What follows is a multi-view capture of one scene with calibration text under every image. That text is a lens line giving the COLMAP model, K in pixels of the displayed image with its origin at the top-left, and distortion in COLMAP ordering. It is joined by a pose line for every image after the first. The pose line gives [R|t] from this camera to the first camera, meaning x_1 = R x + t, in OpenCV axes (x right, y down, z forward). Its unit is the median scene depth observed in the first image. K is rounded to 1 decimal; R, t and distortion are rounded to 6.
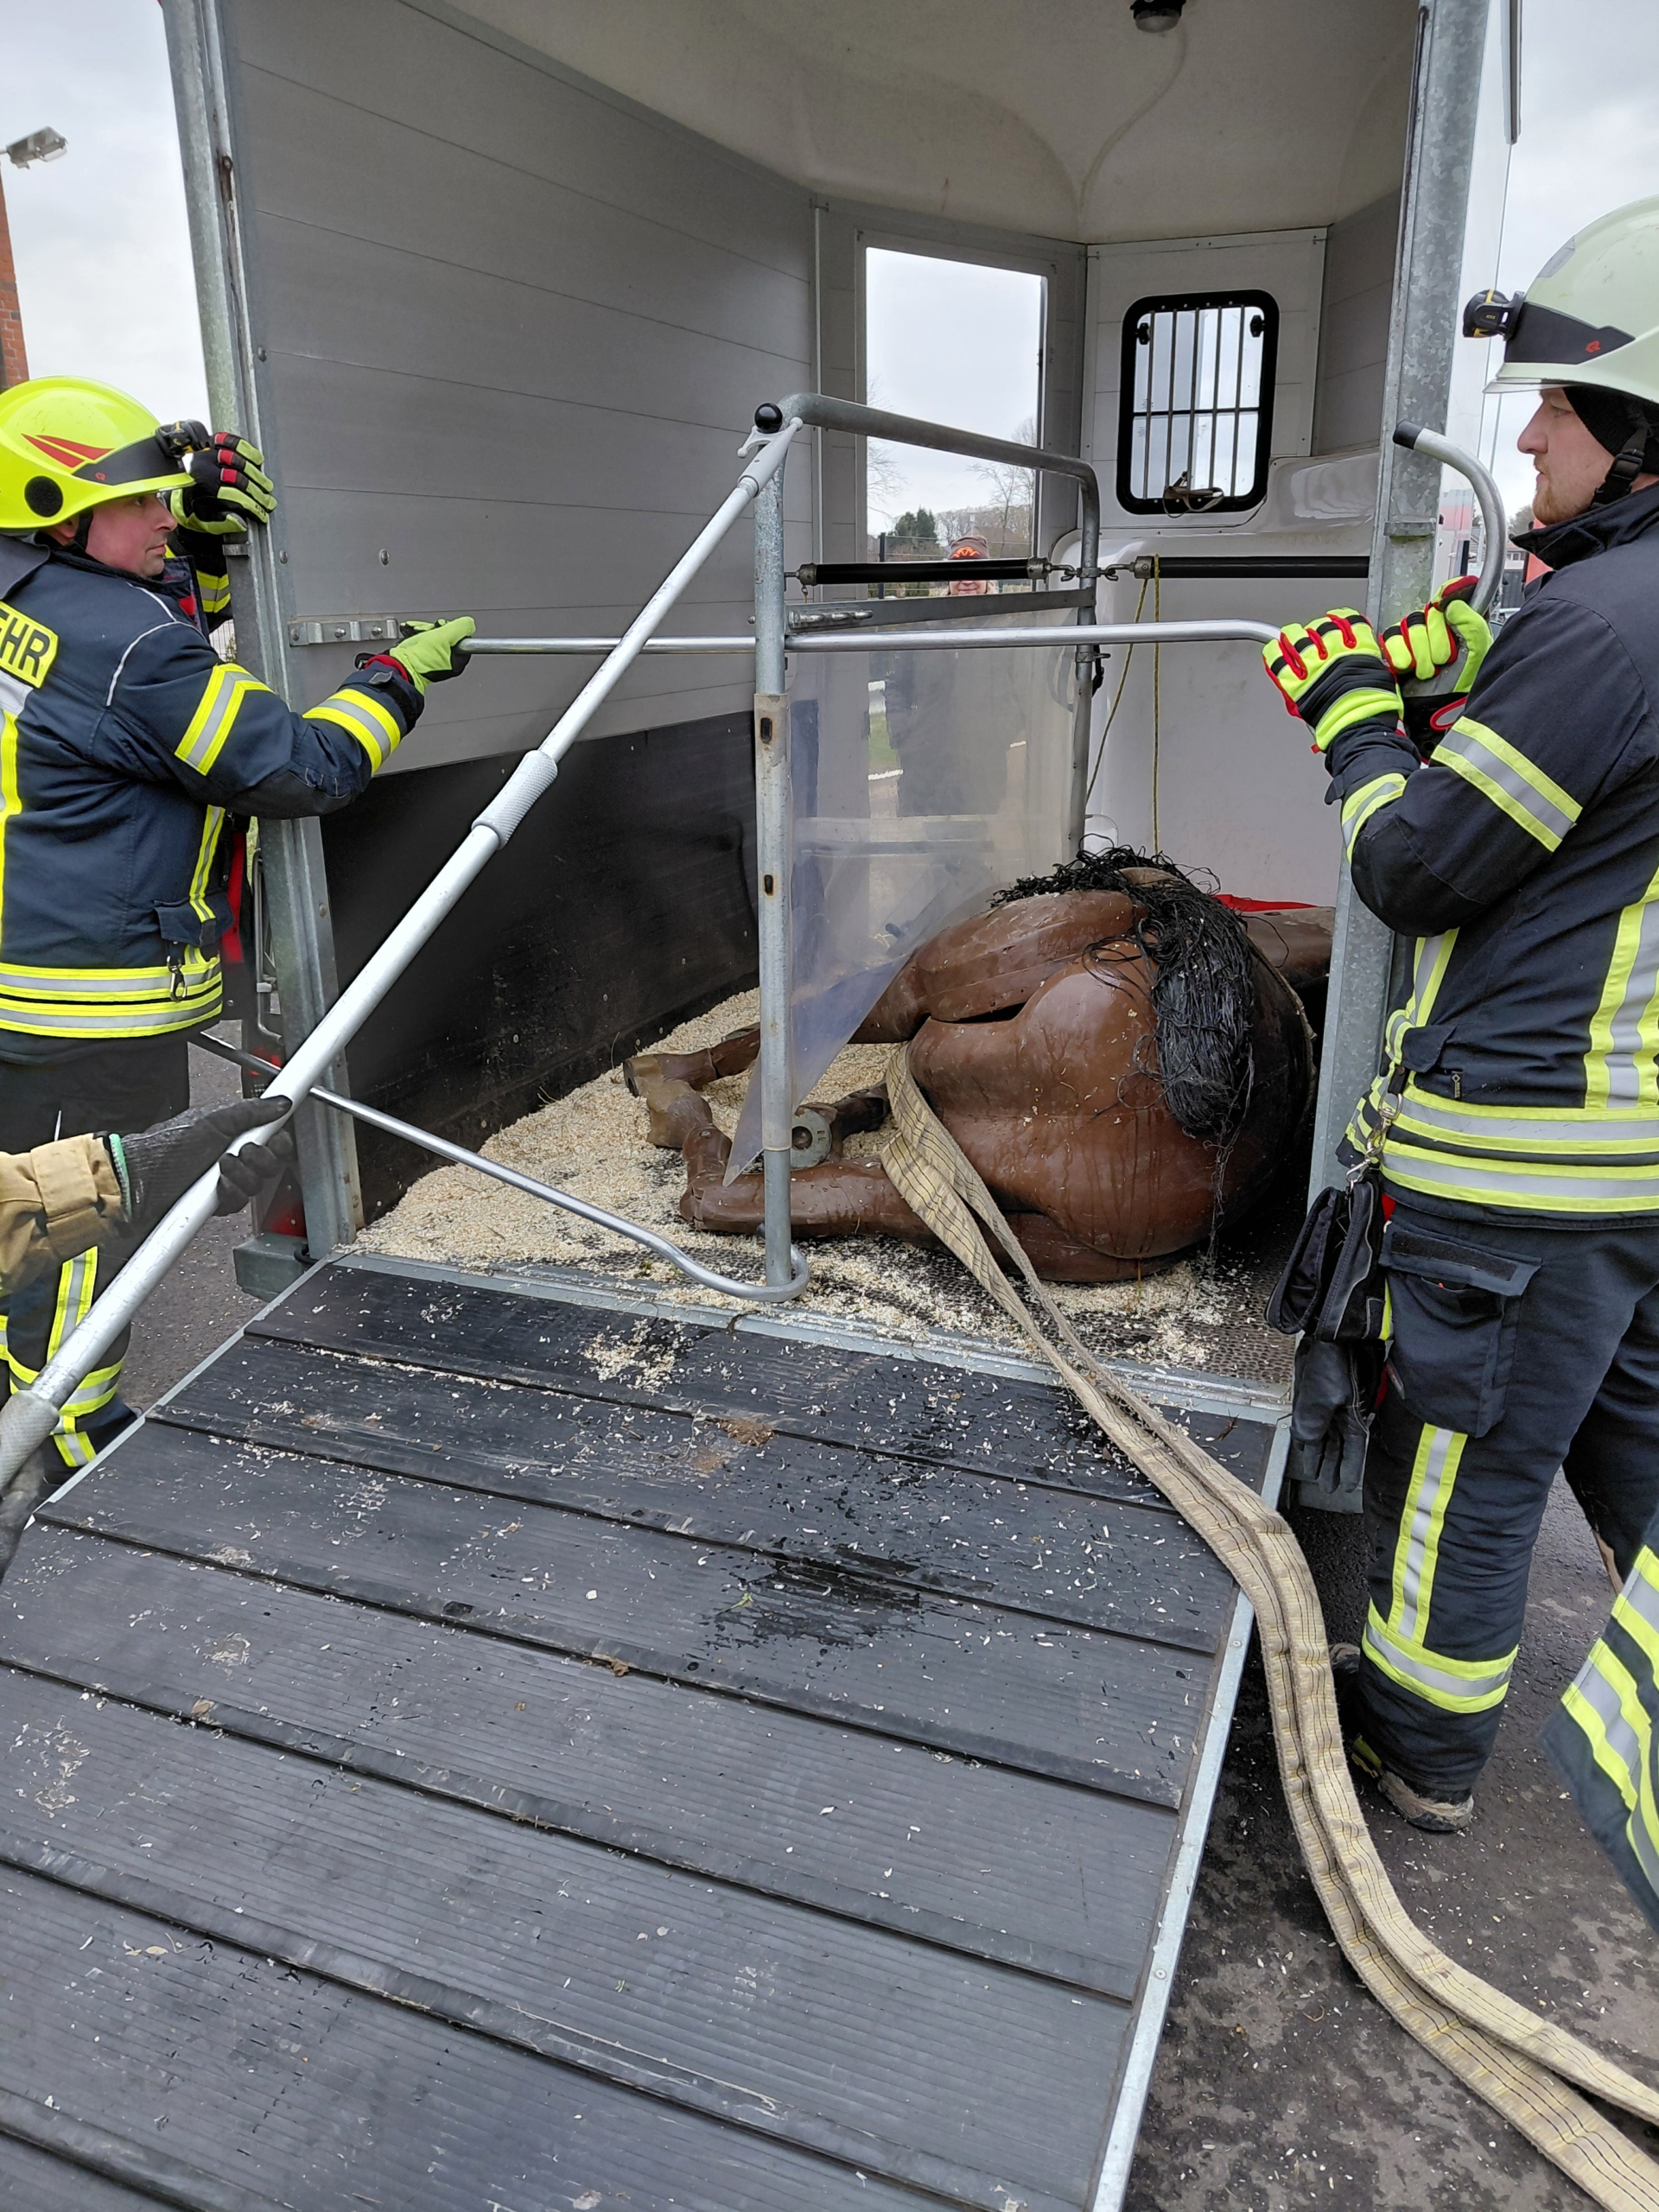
lens RADIAL K [[1510.6, 0, 831.4], [0, 1510.6, 1047.7], [0, 0, 1]] dist [-0.000765, -0.028899]
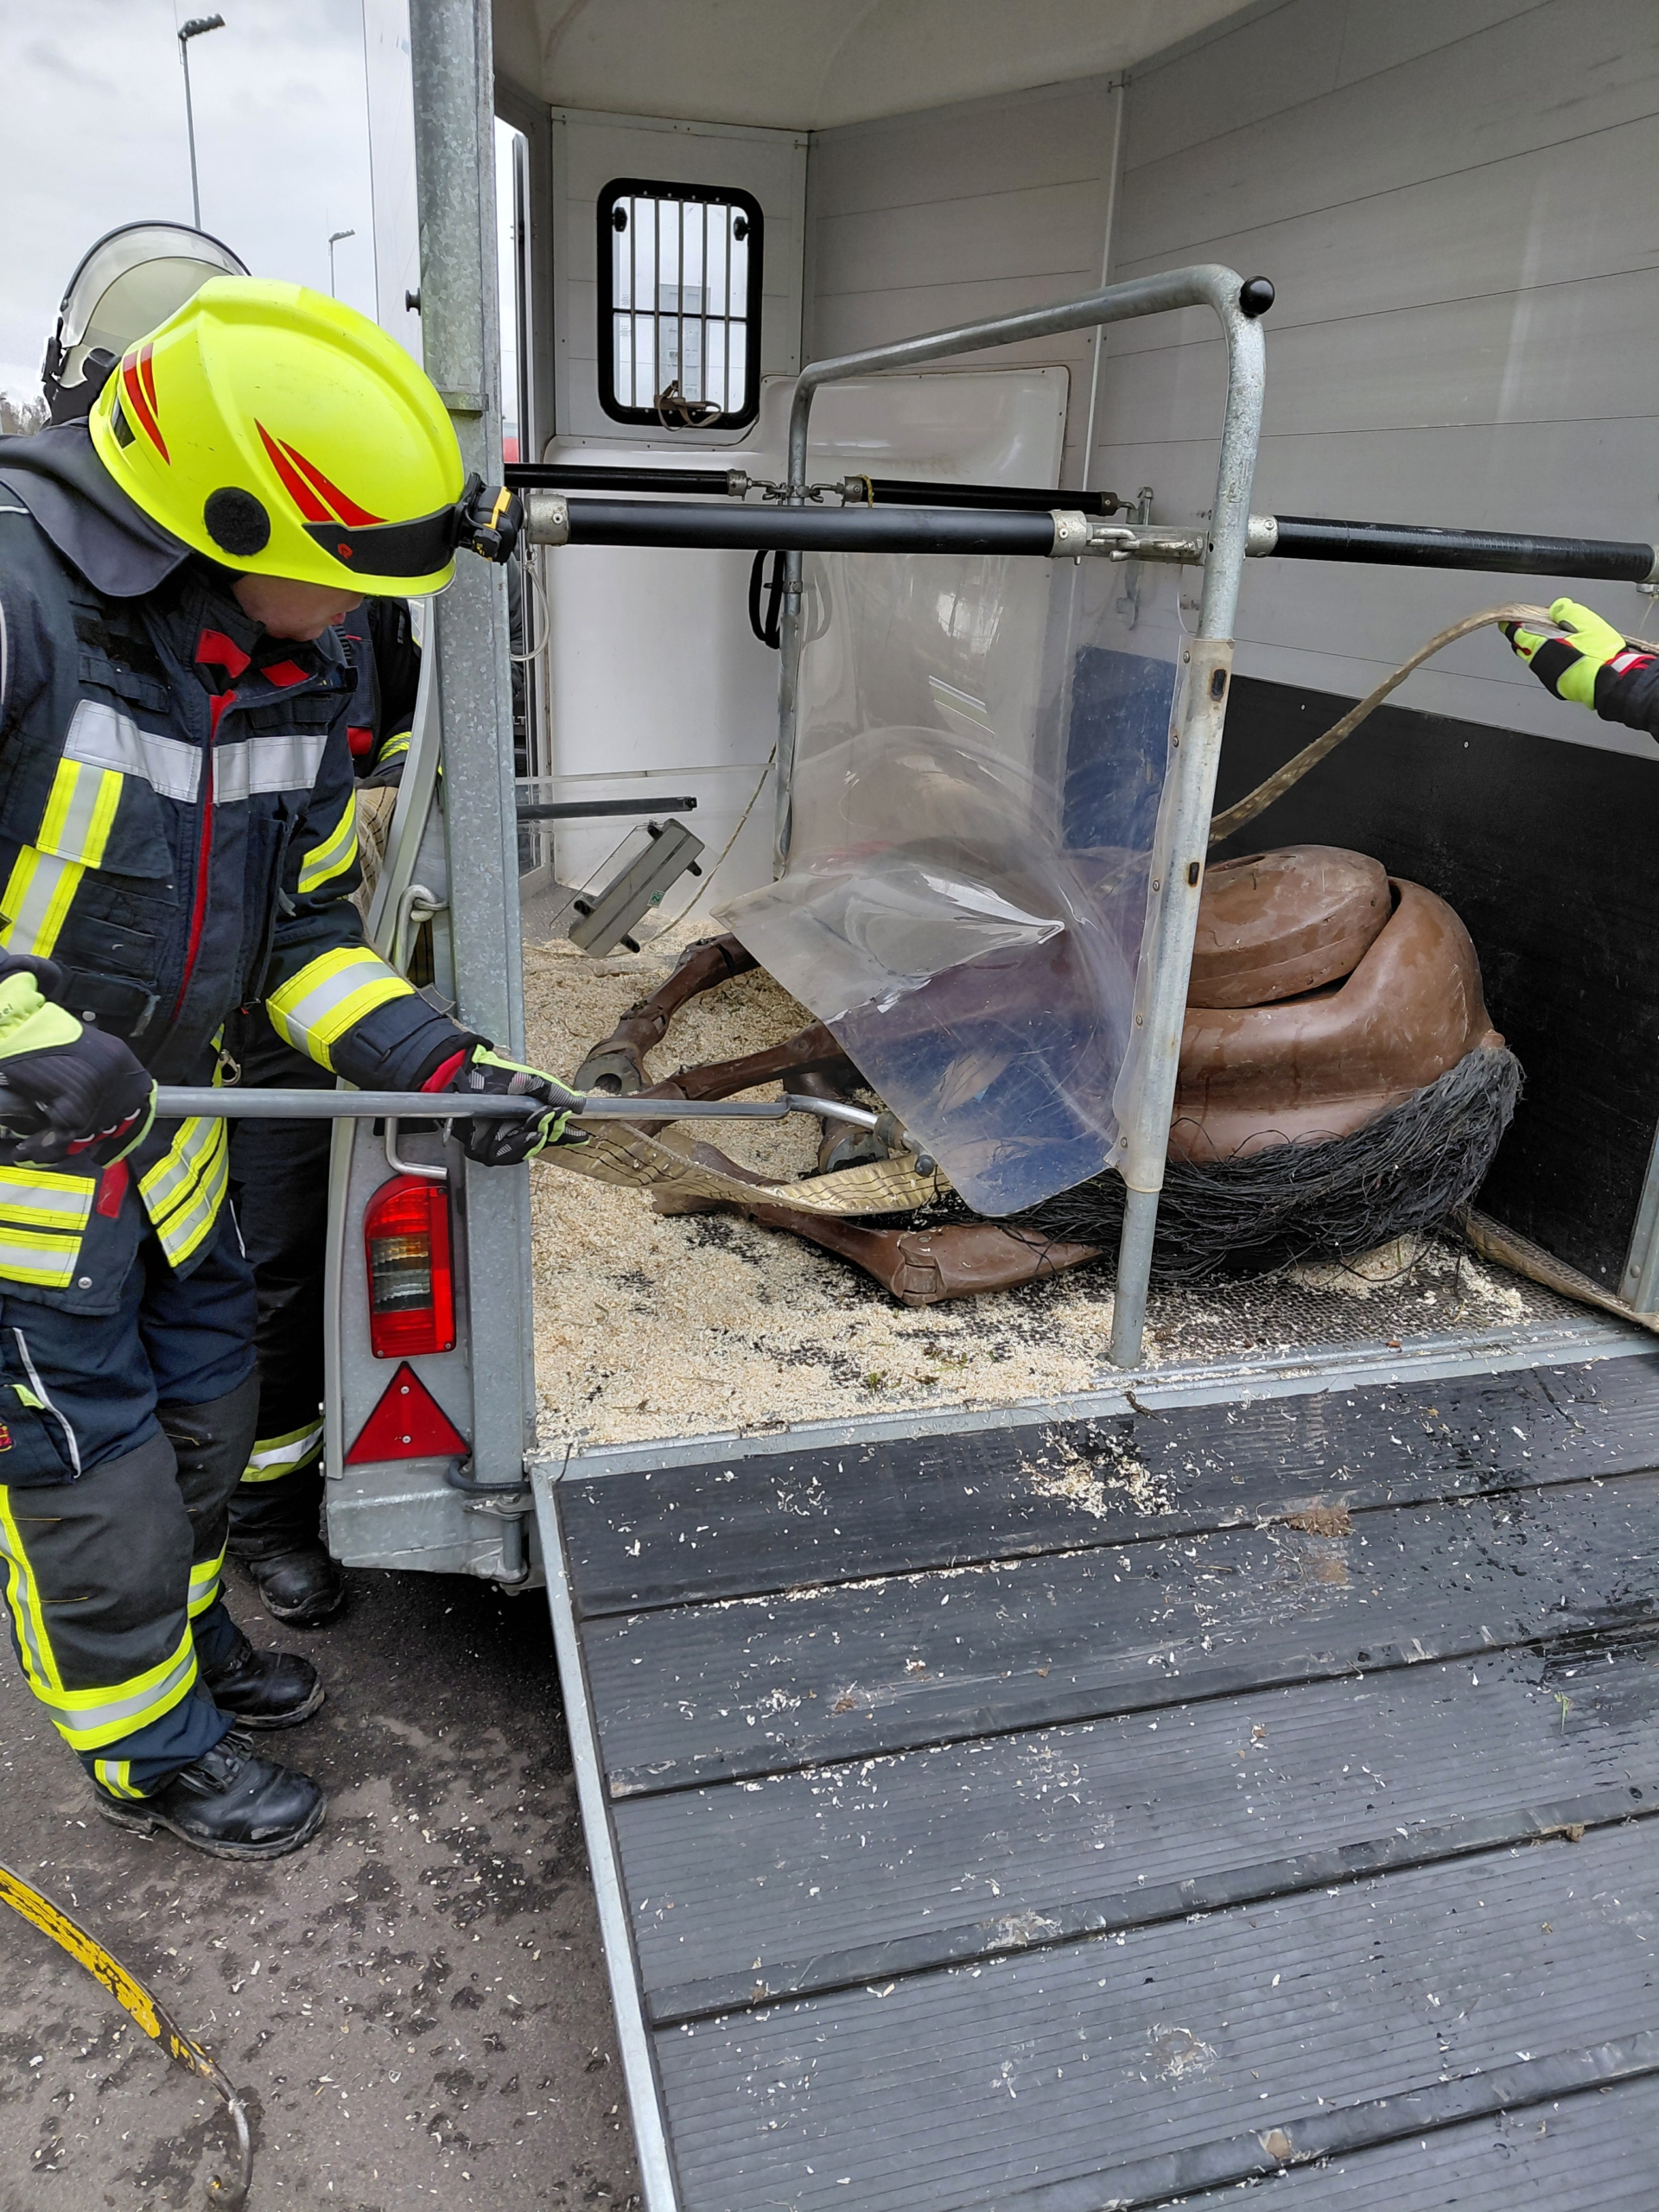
lens RADIAL K [[1614.3, 0, 831.1], [0, 1614.3, 1026.8], [0, 0, 1]] dist [-0.005869, -0.009985]
pose [[0.816360, -0.132688, 0.562094, -0.391739], [0.123303, 0.990854, 0.054820, -0.052680], [-0.564227, 0.024555, 0.825255, 0.214717]]
